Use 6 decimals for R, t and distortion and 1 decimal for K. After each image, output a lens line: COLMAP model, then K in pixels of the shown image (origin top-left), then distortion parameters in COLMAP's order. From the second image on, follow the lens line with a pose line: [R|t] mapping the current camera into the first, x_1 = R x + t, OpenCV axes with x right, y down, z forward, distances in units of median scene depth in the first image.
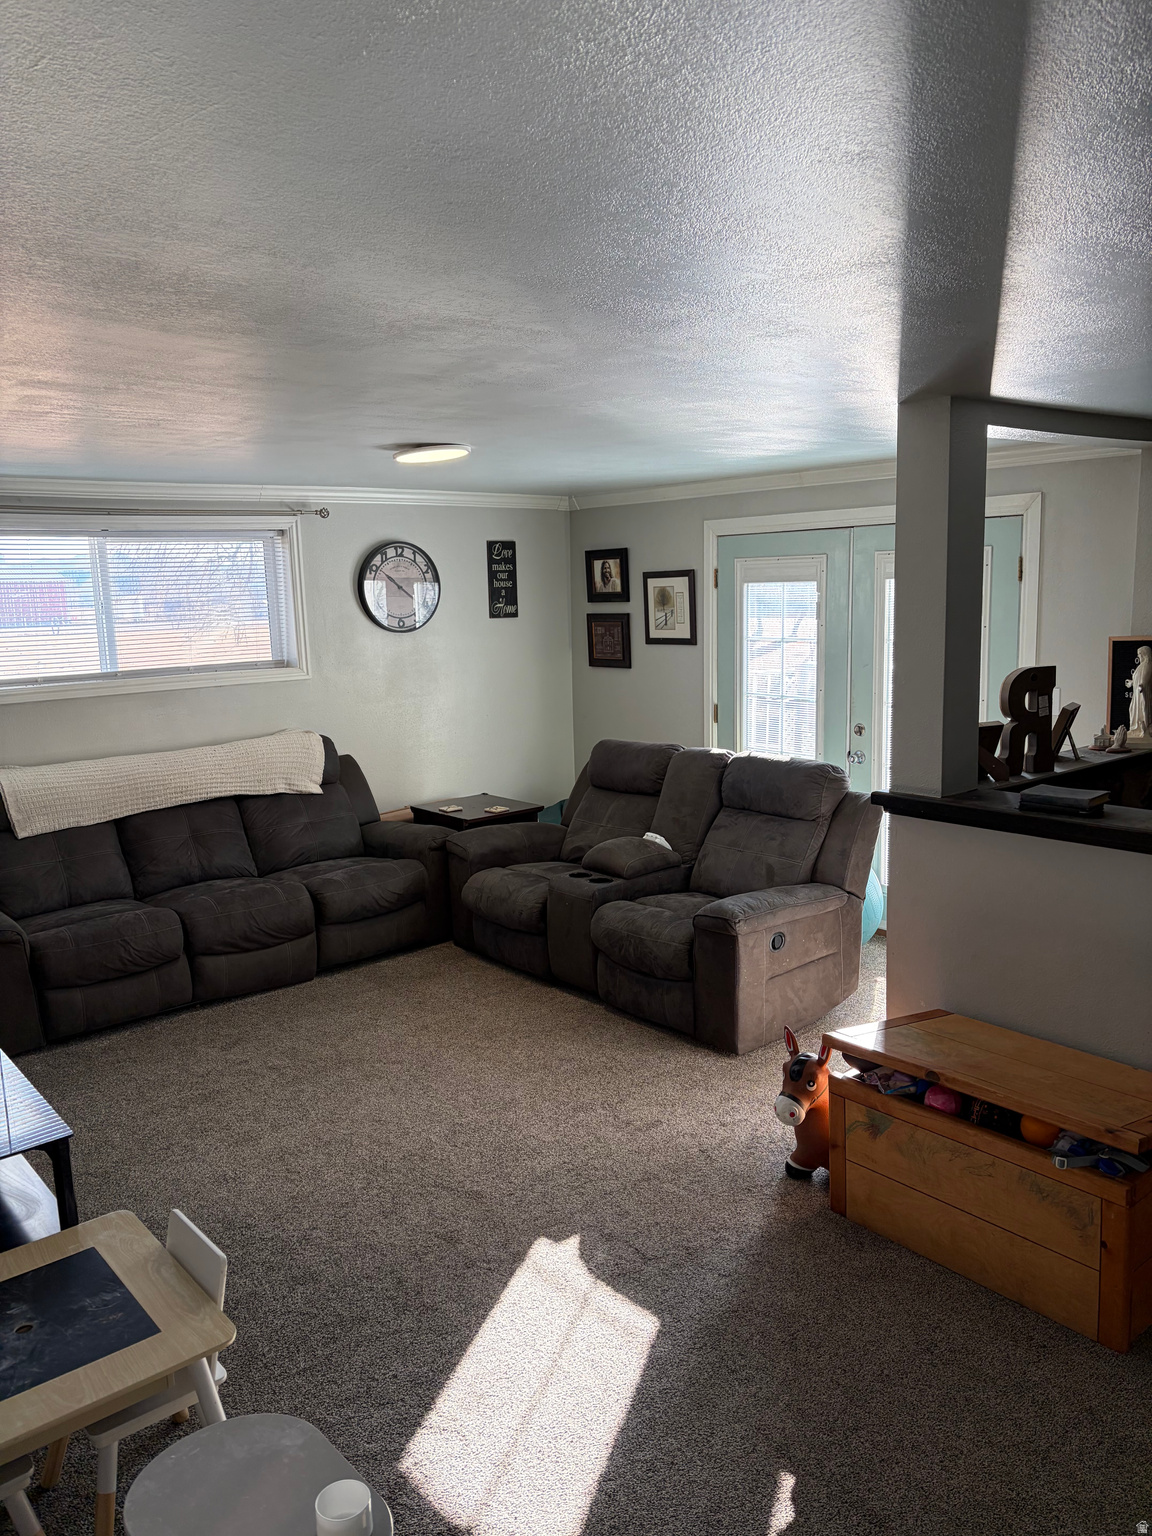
lens RADIAL K [[1185.8, 0, 582.5], [0, 1185.8, 759.9], [0, 0, 1]] dist [-0.016038, -0.002267]
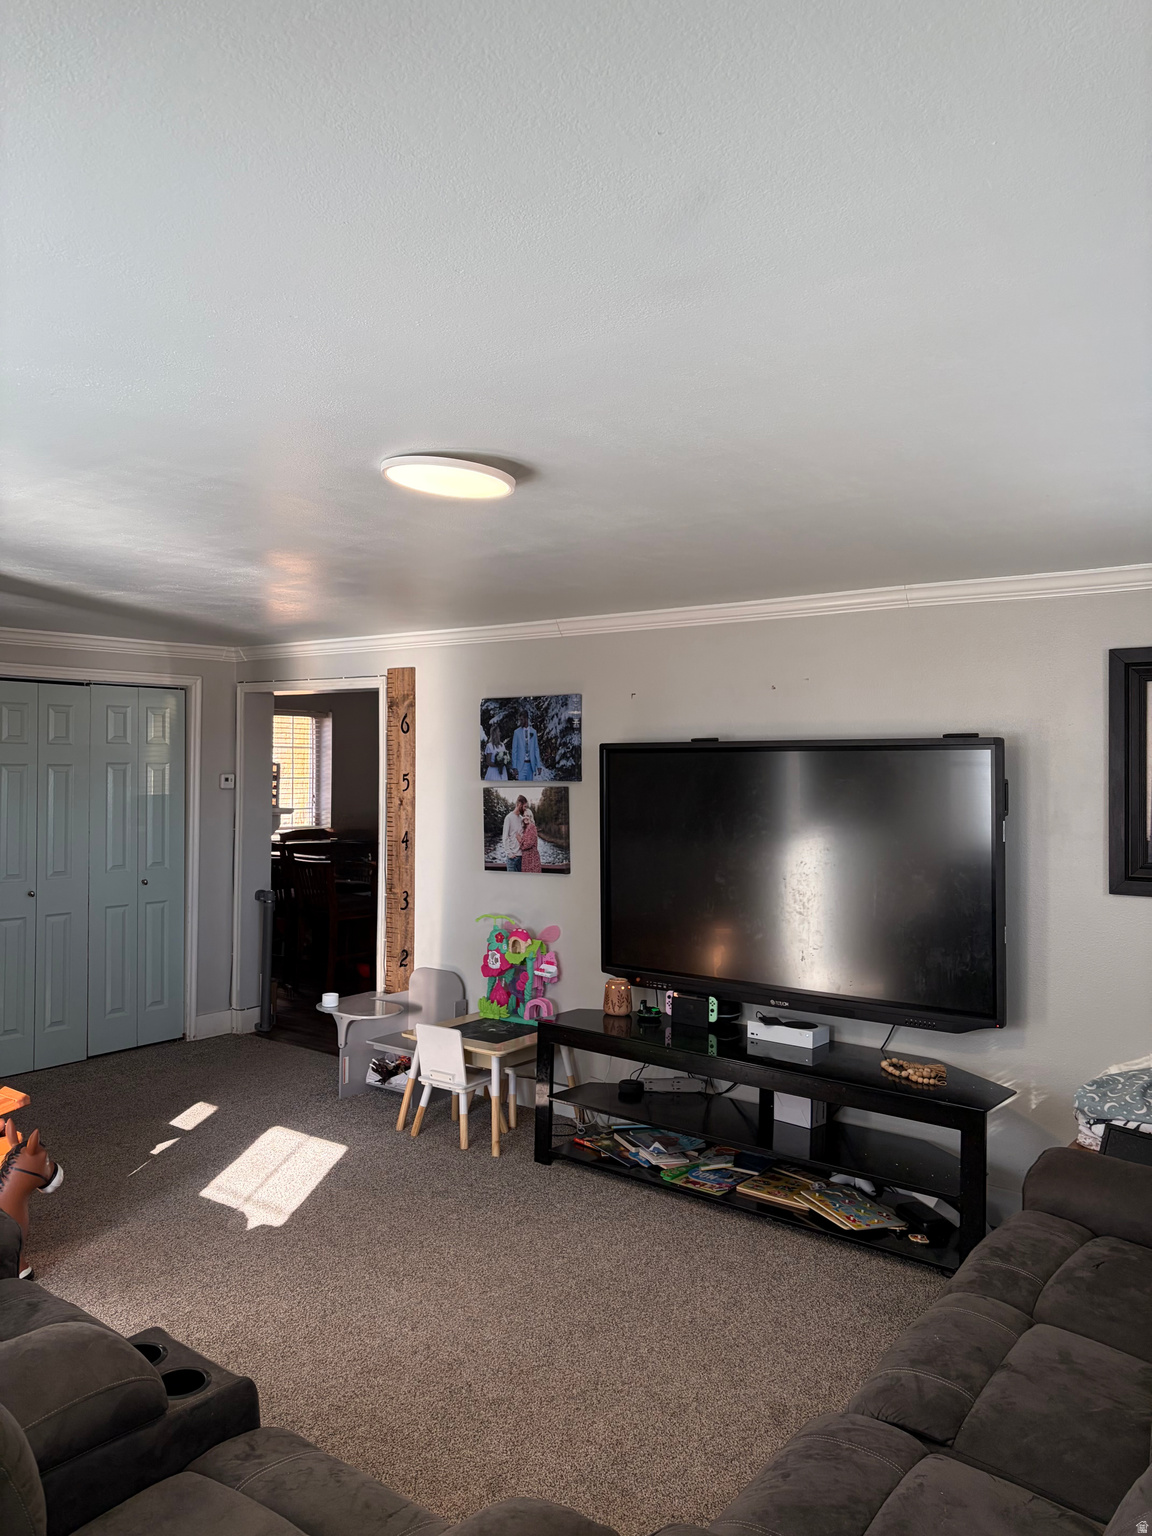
lens RADIAL K [[1185.8, 0, 582.5], [0, 1185.8, 759.9], [0, 0, 1]] dist [-0.016038, -0.002267]
pose [[-0.975542, 0.020714, -0.218835, -0.090359], [-0.014529, 0.987297, 0.158222, -0.305564], [0.219333, 0.157532, -0.962848, 2.323848]]
